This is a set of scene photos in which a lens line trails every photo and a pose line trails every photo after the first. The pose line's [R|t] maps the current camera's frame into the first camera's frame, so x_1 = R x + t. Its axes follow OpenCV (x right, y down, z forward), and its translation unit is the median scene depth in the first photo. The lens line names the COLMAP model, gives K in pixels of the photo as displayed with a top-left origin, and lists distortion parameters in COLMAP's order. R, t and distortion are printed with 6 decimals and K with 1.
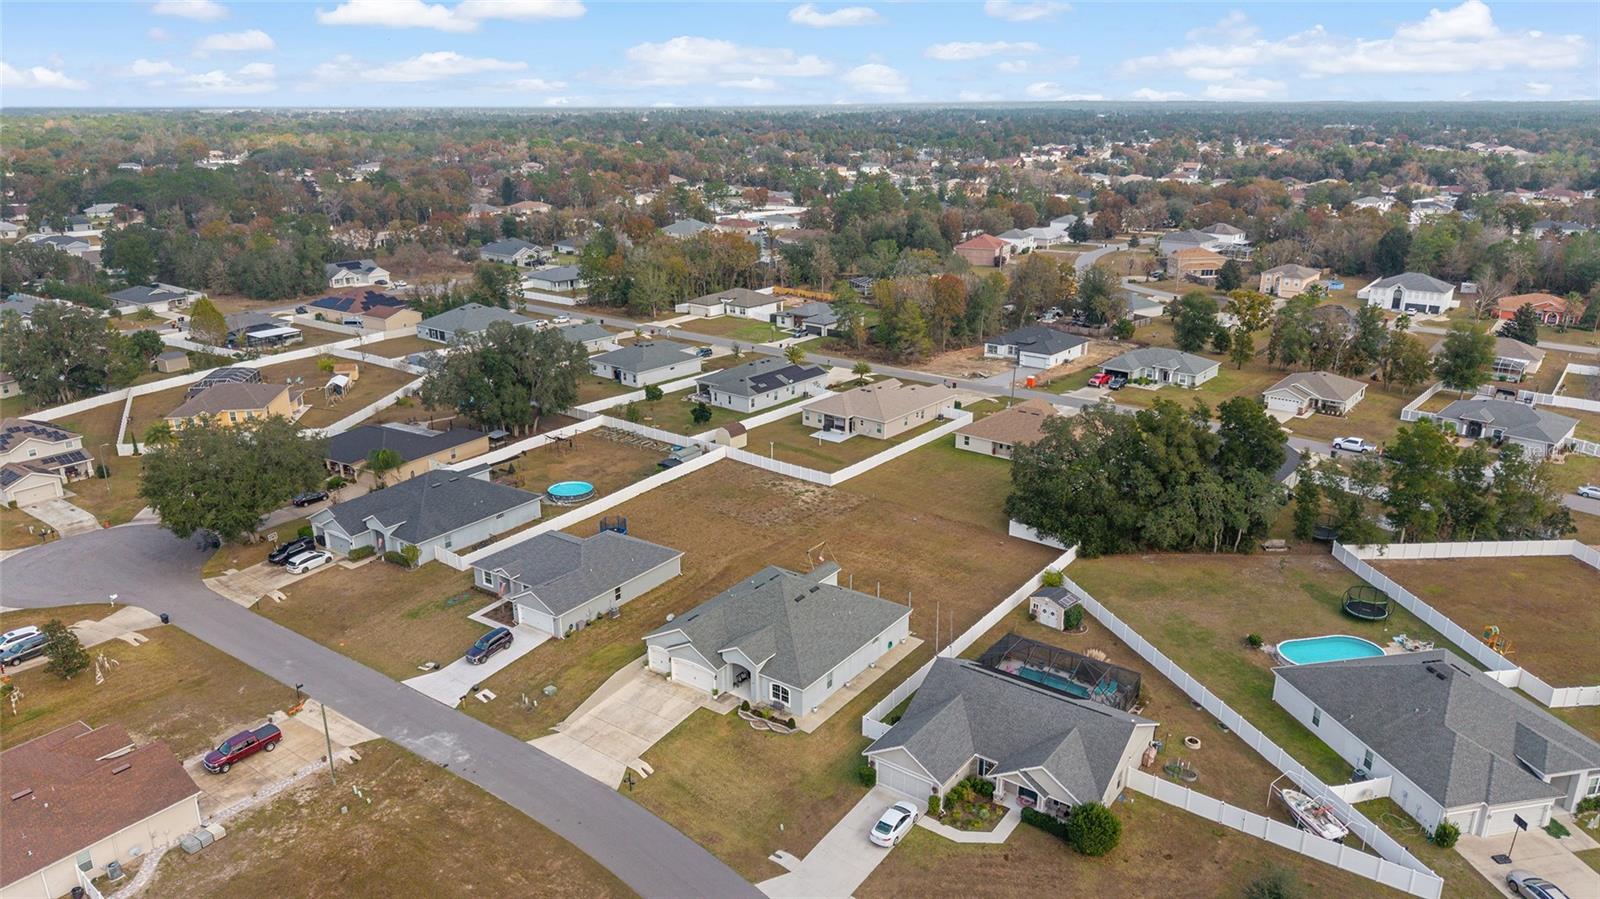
lens RADIAL K [[1085.6, 0, 800.0], [0, 1085.6, 449.5], [0, 0, 1]] dist [0.034250, -0.041880]
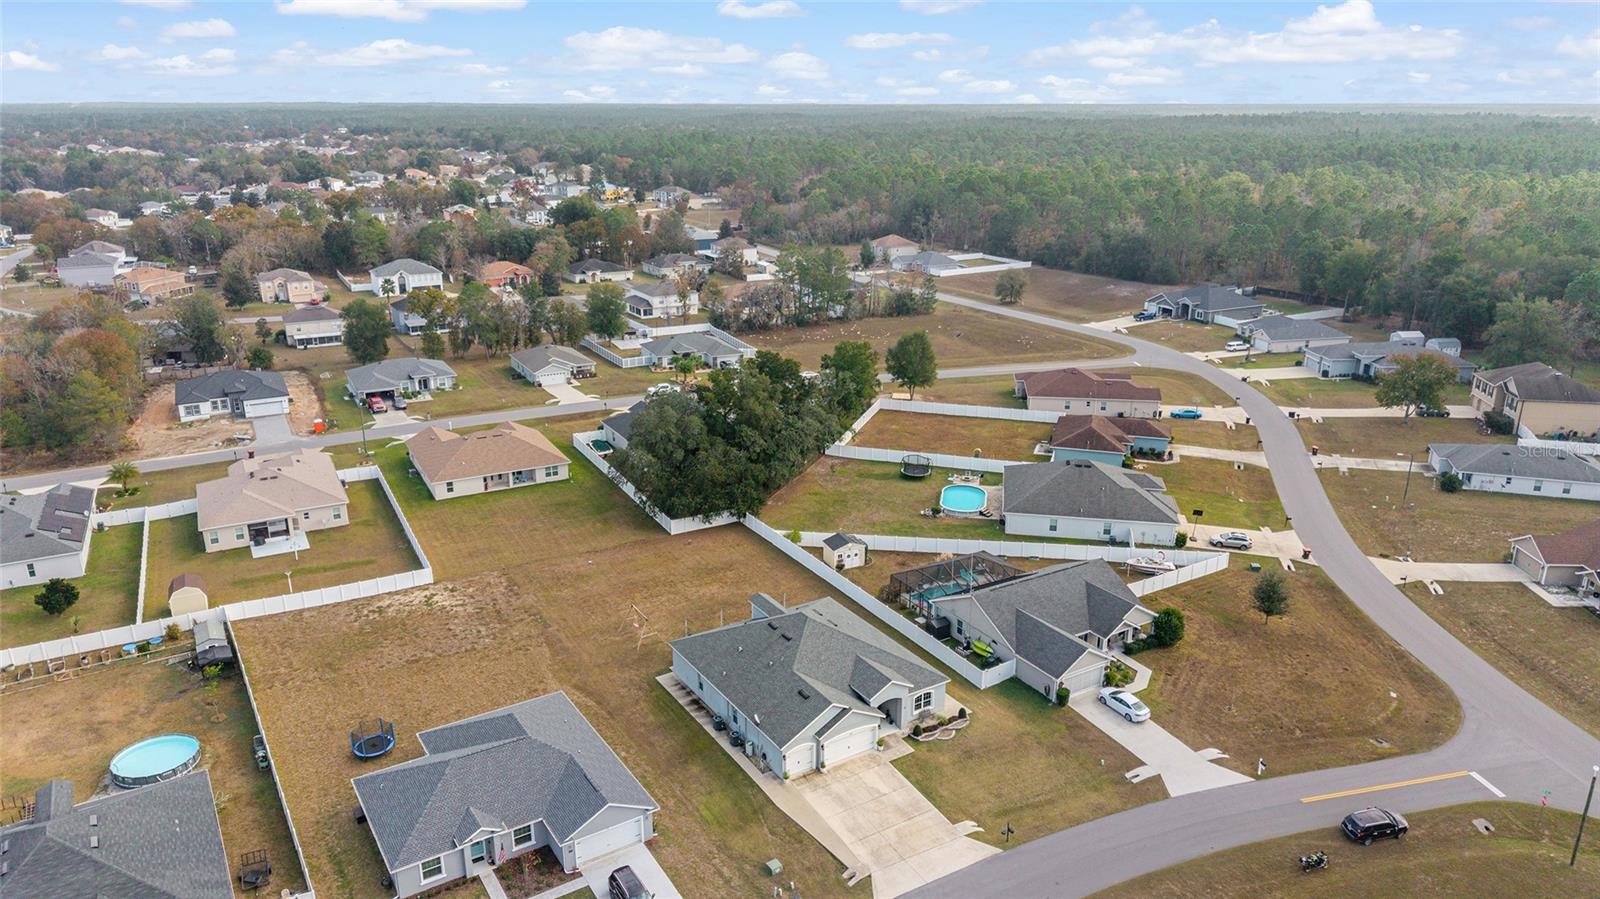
lens RADIAL K [[1085.6, 0, 800.0], [0, 1085.6, 449.5], [0, 0, 1]] dist [0.034250, -0.041880]
pose [[0.370044, -0.282318, 0.885079, -0.669586], [0.281926, 0.941905, 0.182573, -0.154835], [-0.885204, 0.181966, 0.428139, 0.495160]]
